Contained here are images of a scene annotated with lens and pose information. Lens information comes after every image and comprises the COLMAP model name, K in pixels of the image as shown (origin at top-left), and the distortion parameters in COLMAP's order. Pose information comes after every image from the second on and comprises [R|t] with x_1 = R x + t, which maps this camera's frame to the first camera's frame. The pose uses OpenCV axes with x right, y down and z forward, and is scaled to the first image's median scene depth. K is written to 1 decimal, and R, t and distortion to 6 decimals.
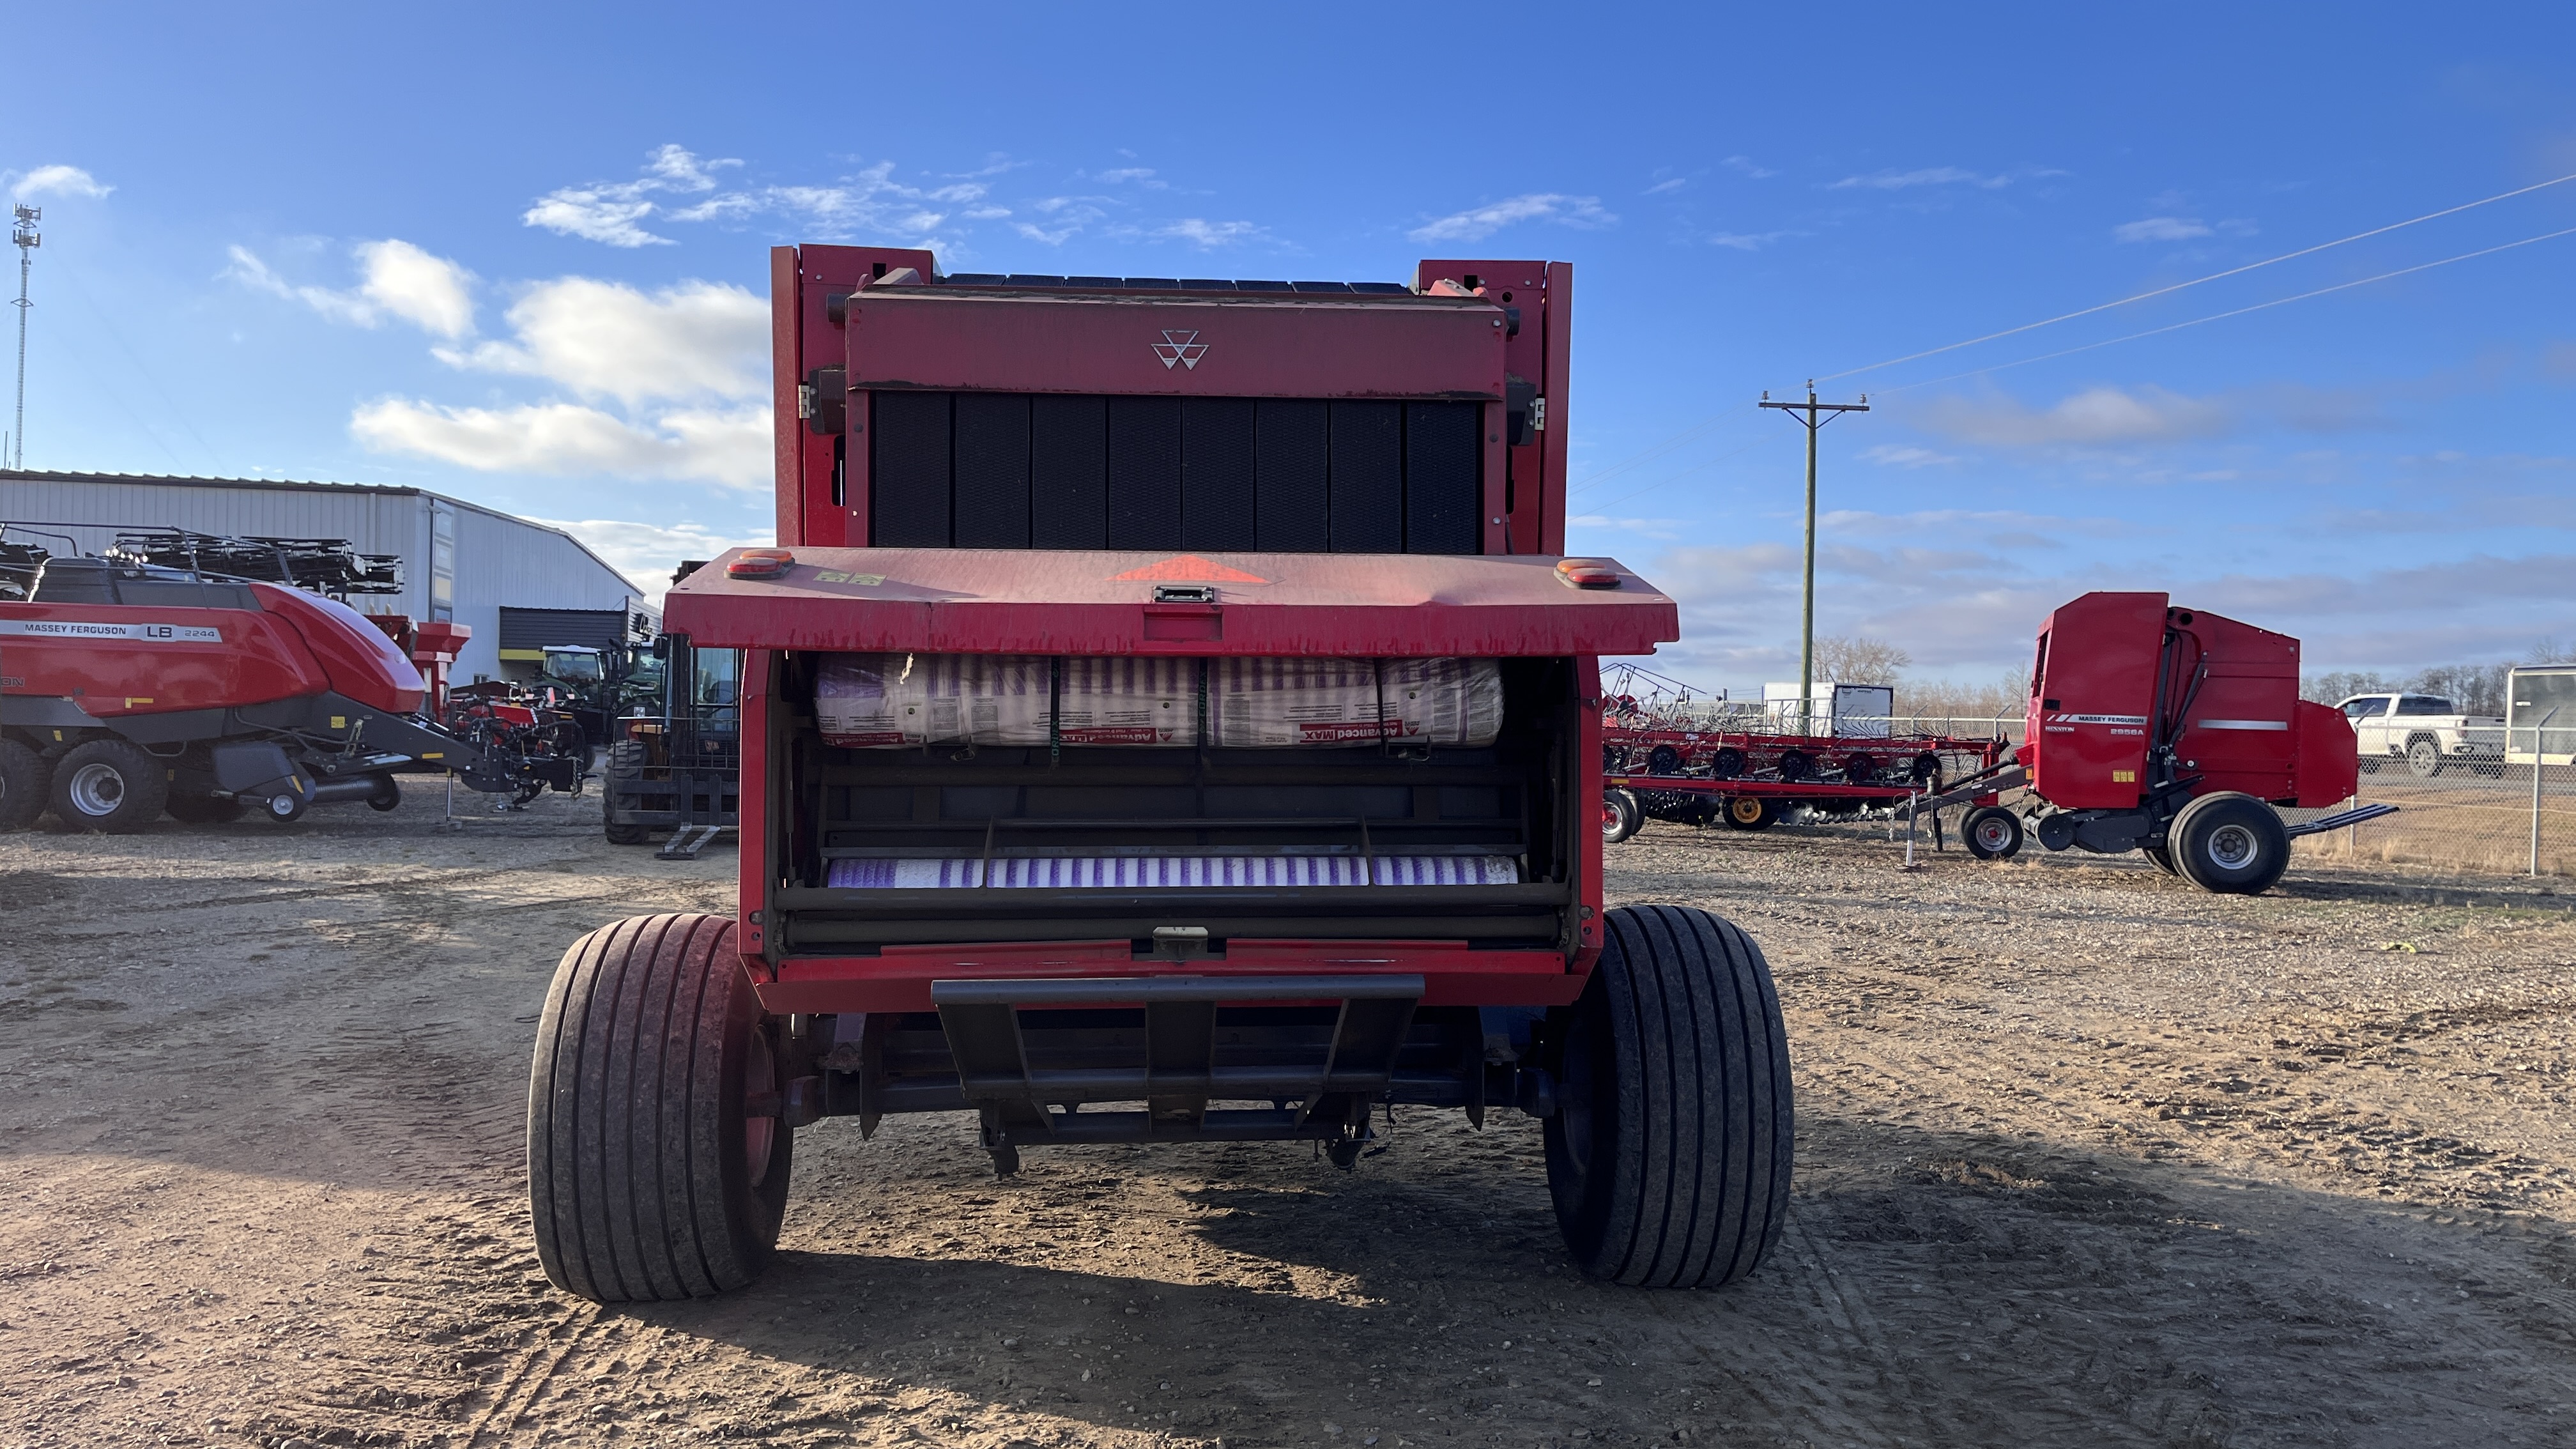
lens RADIAL K [[1965.0, 0, 1338.6], [0, 1965.0, 723.3], [0, 0, 1]] dist [0.006726, -0.002211]
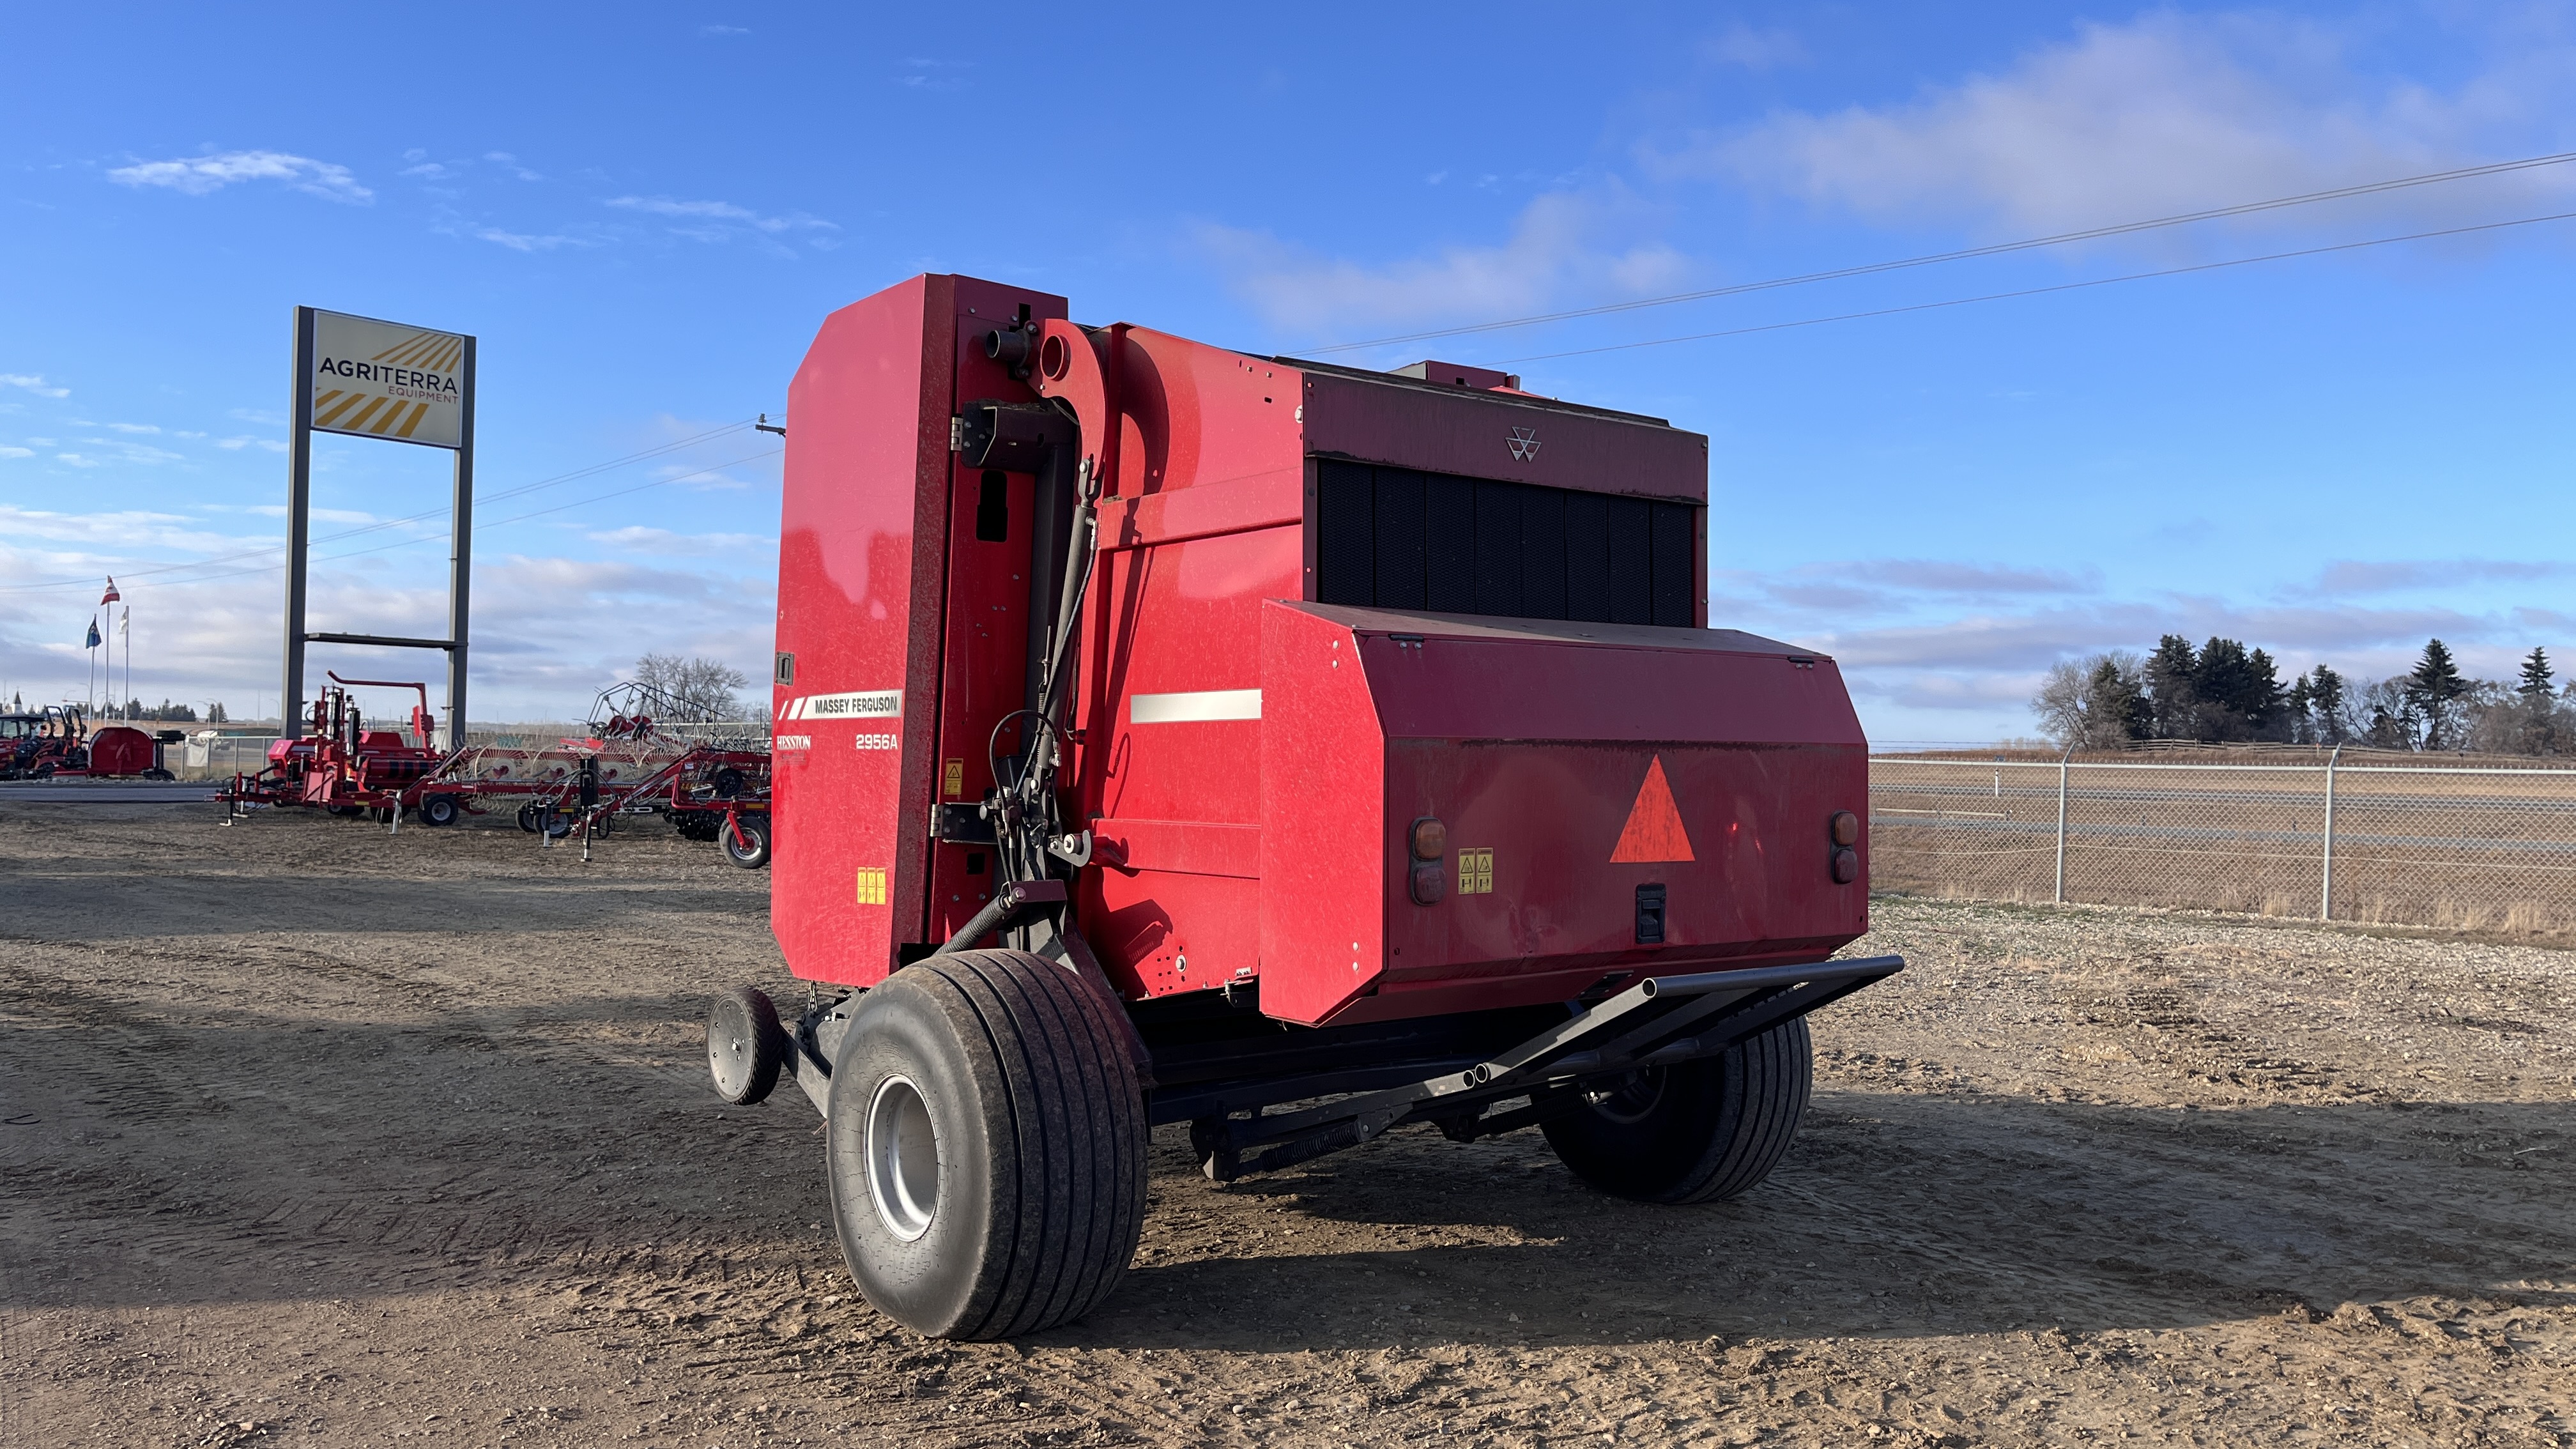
lens RADIAL K [[1966.6, 0, 1310.5], [0, 1966.6, 739.7], [0, 0, 1]] dist [0.002976, -0.000825]
pose [[0.830591, 0.007818, 0.556829, -0.721266], [-0.006352, 0.999969, -0.004565, -0.005610], [-0.556847, 0.000255, 0.830615, 0.077244]]
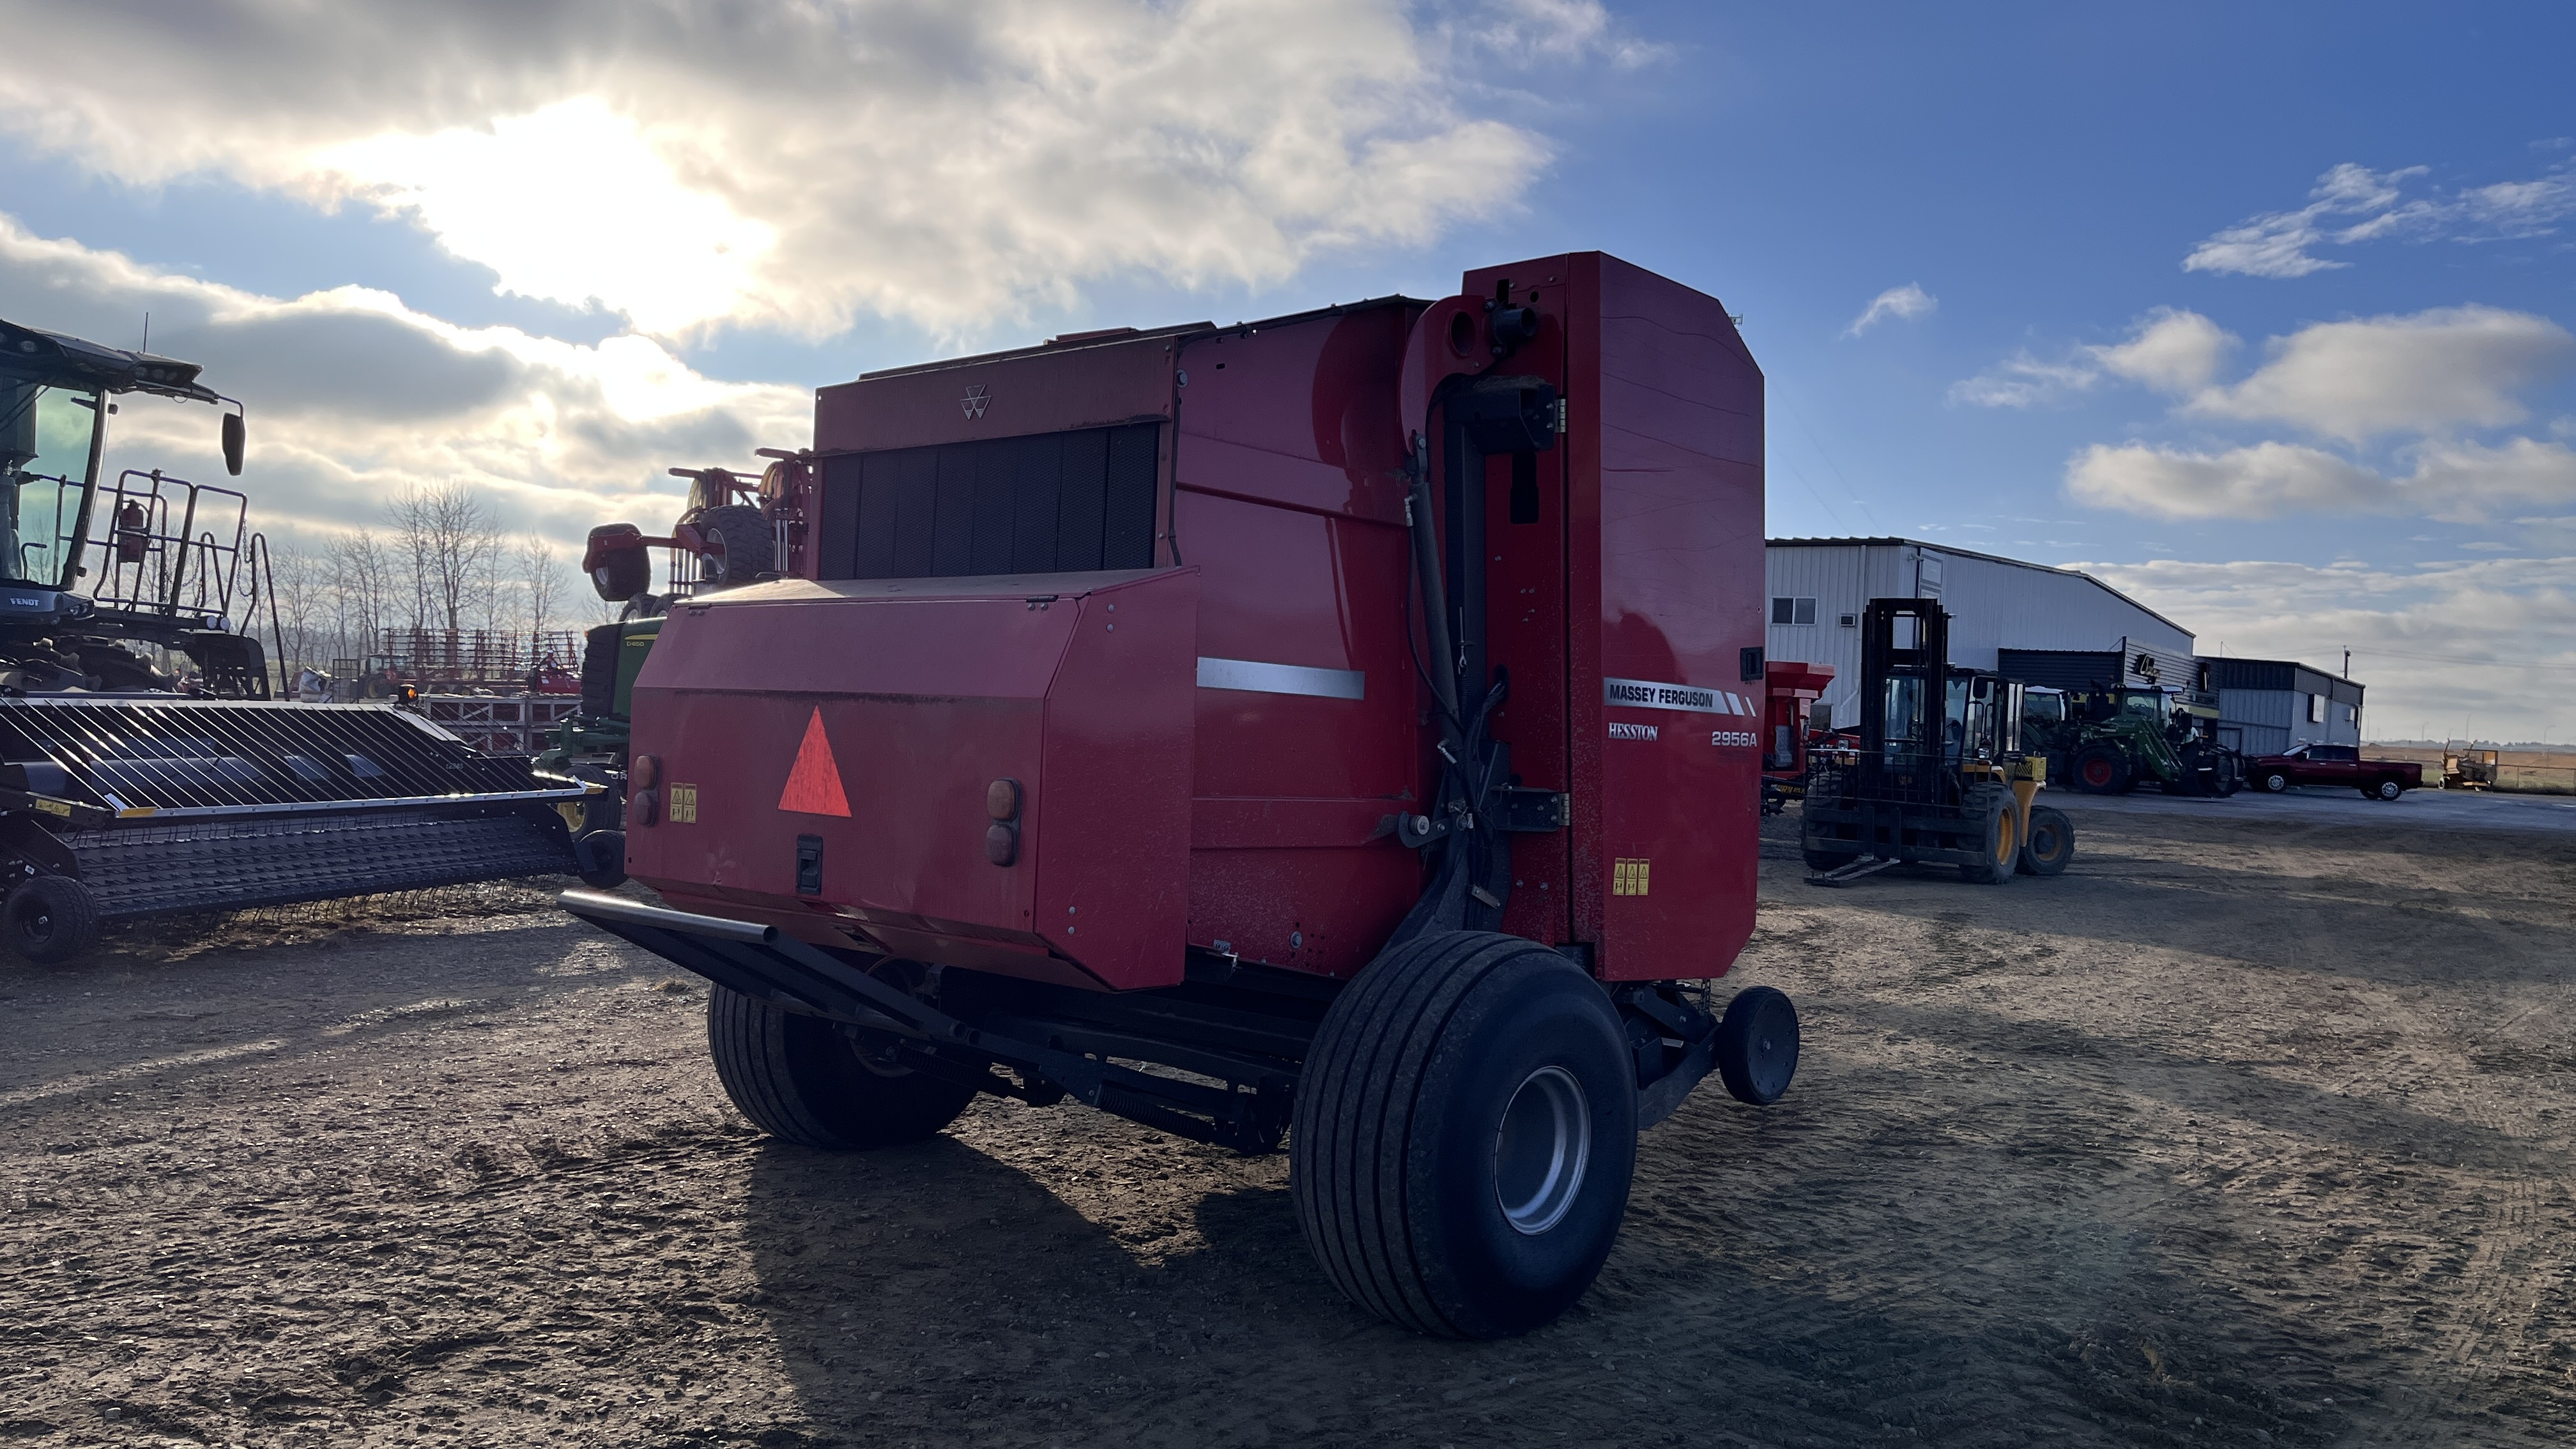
lens RADIAL K [[1965.0, 0, 1338.6], [0, 1965.0, 723.3], [0, 0, 1]] dist [0.006726, -0.002211]
pose [[0.694587, 0.020265, -0.719124, 0.790996], [-0.037165, 0.999279, -0.007737, 0.002209], [0.718448, 0.032100, 0.694839, 0.289705]]
